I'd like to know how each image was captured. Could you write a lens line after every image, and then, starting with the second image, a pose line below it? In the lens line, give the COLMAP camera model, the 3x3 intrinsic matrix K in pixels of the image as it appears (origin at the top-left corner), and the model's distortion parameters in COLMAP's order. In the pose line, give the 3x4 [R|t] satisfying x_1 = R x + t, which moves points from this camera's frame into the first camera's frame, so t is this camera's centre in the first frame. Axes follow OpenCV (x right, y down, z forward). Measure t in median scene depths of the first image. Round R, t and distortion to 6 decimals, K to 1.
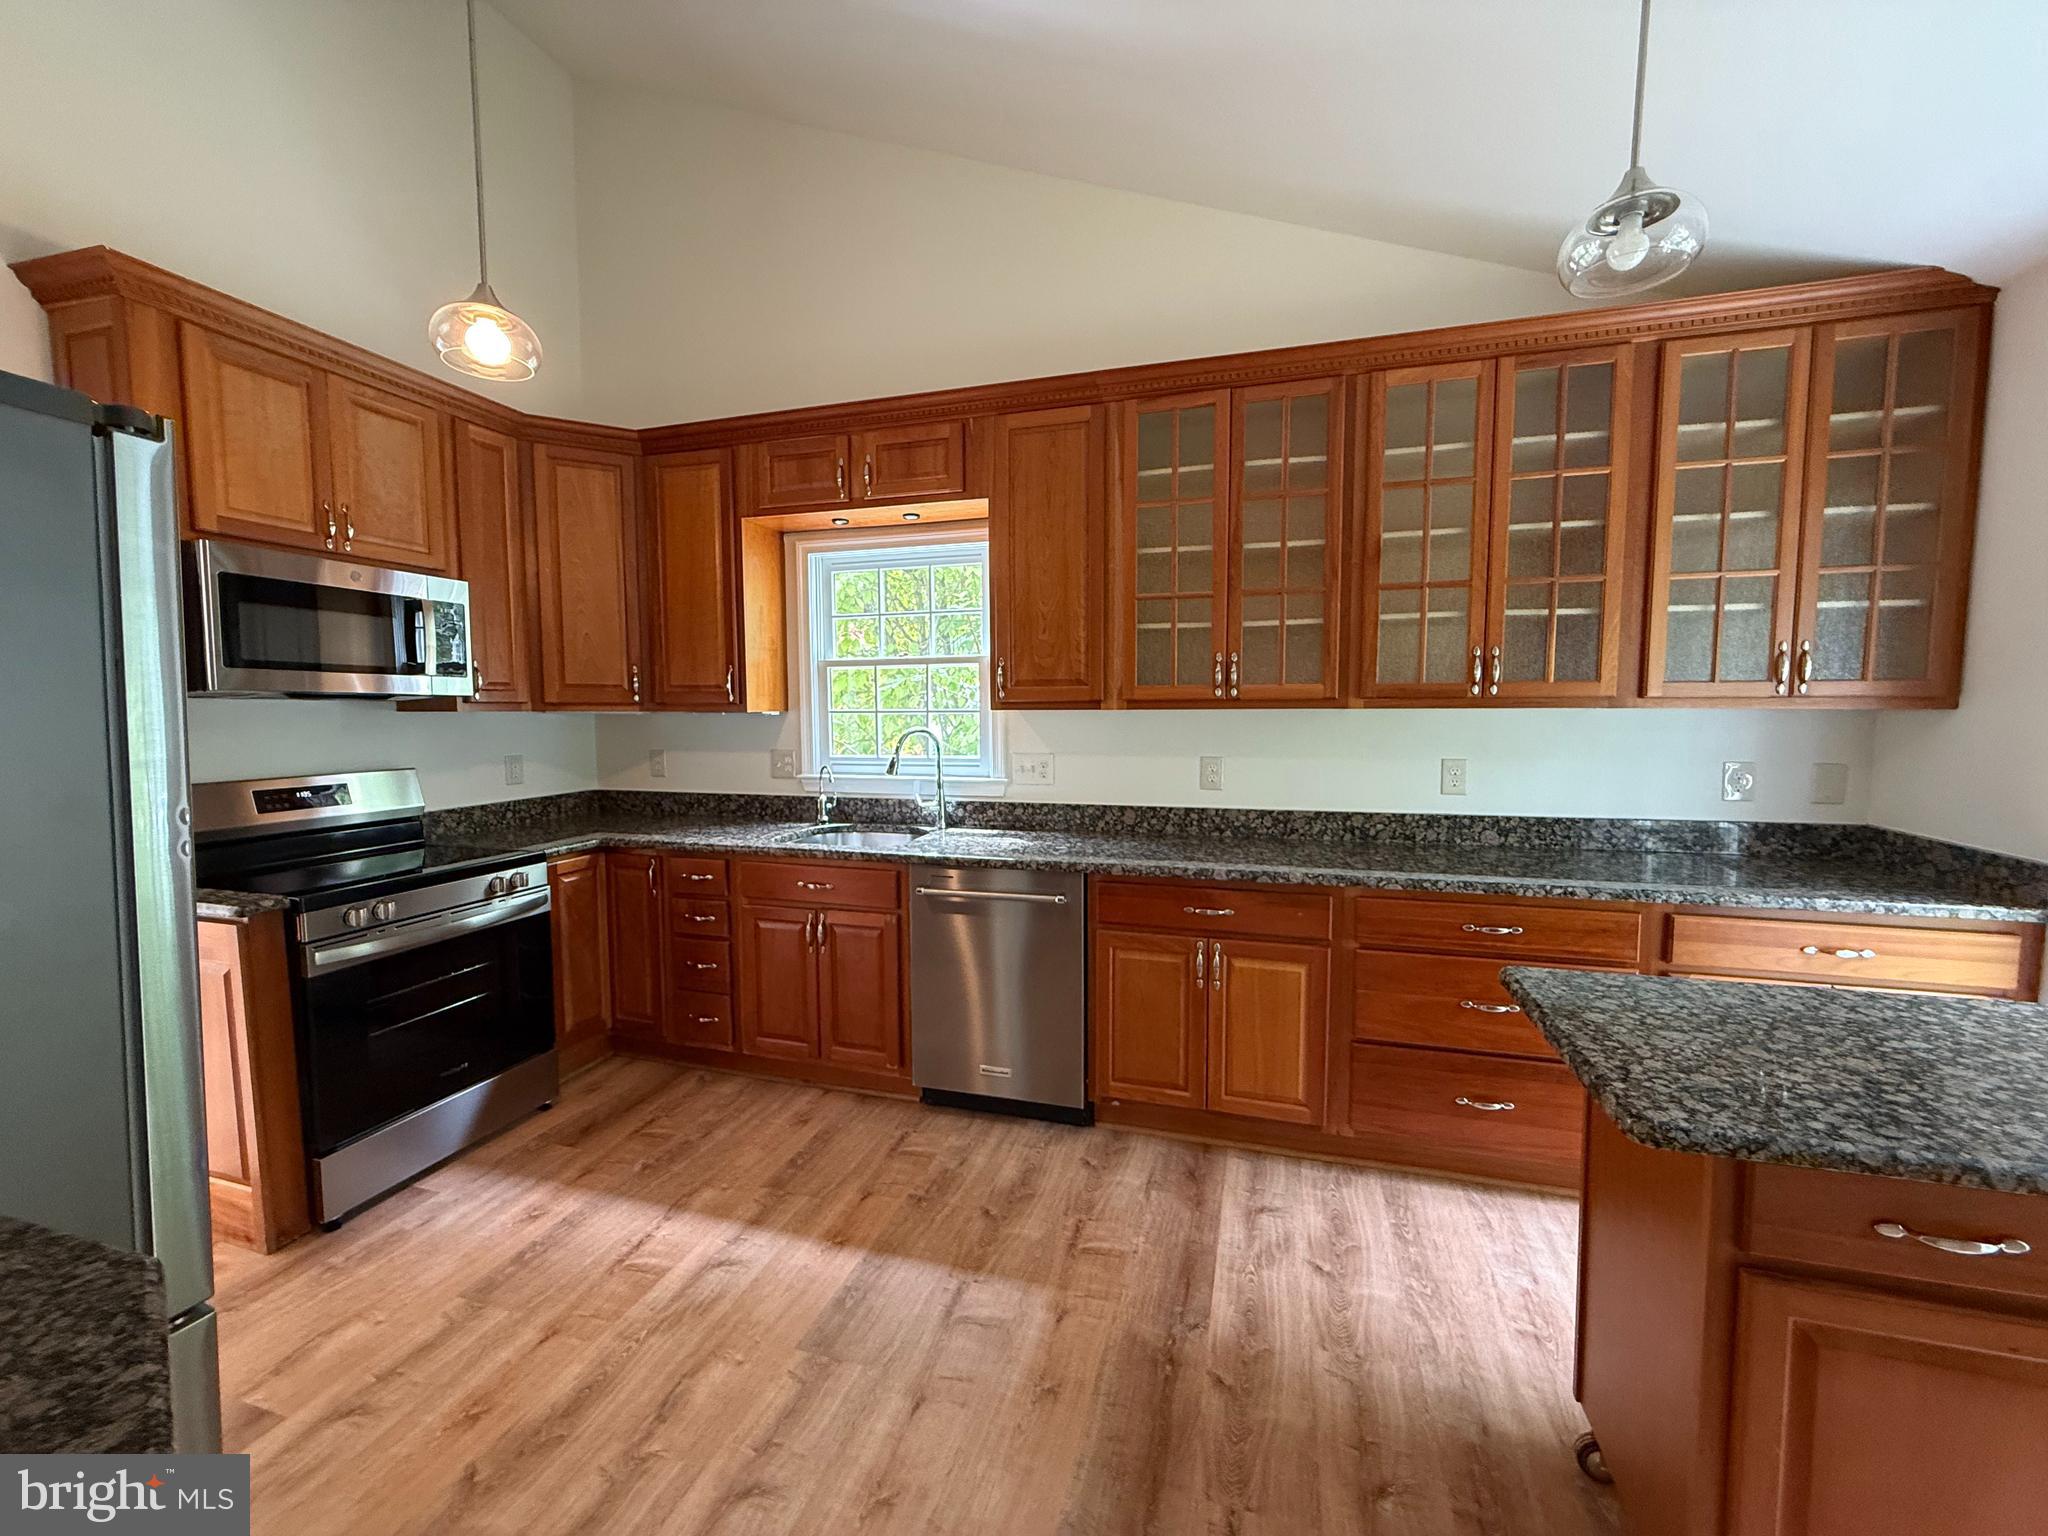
lens RADIAL K [[823.6, 0, 1021.2], [0, 823.6, 766.5], [0, 0, 1]] dist [-0.000528, 0.000158]
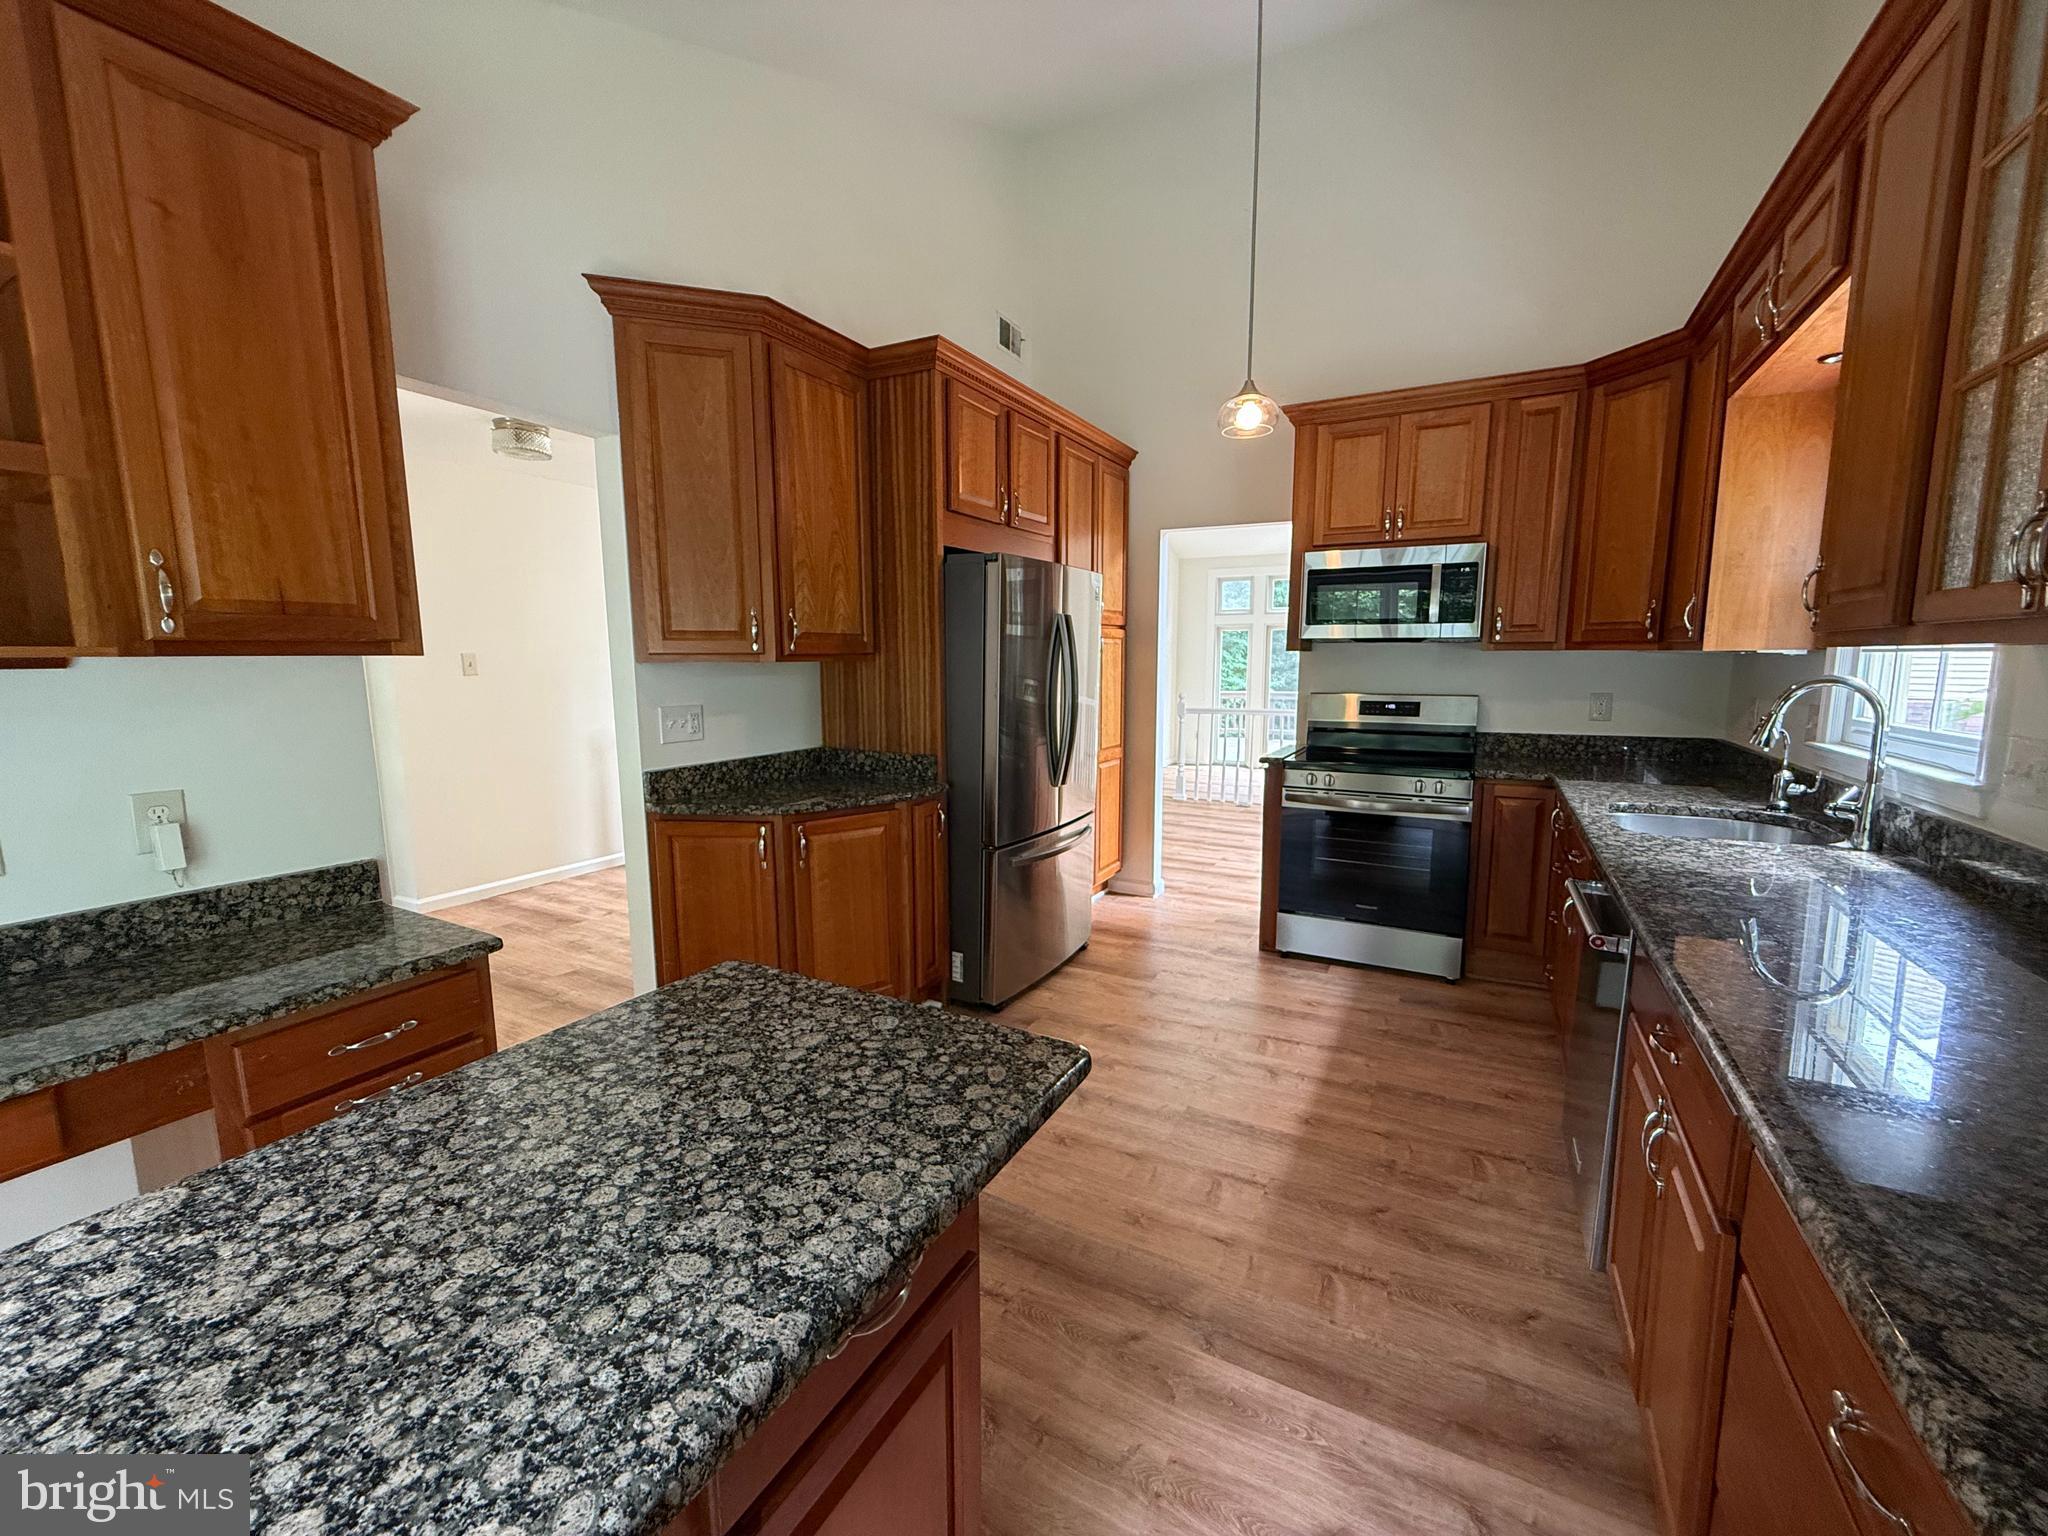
lens RADIAL K [[823.6, 0, 1023.1], [0, 823.6, 766.2], [0, 0, 1]] dist [-0.000528, 0.000158]
pose [[-0.210185, 0.135233, -0.968264, 1.445795], [-0.063828, 0.986376, 0.151618, -0.084824], [0.975576, 0.093670, -0.198690, 1.283878]]
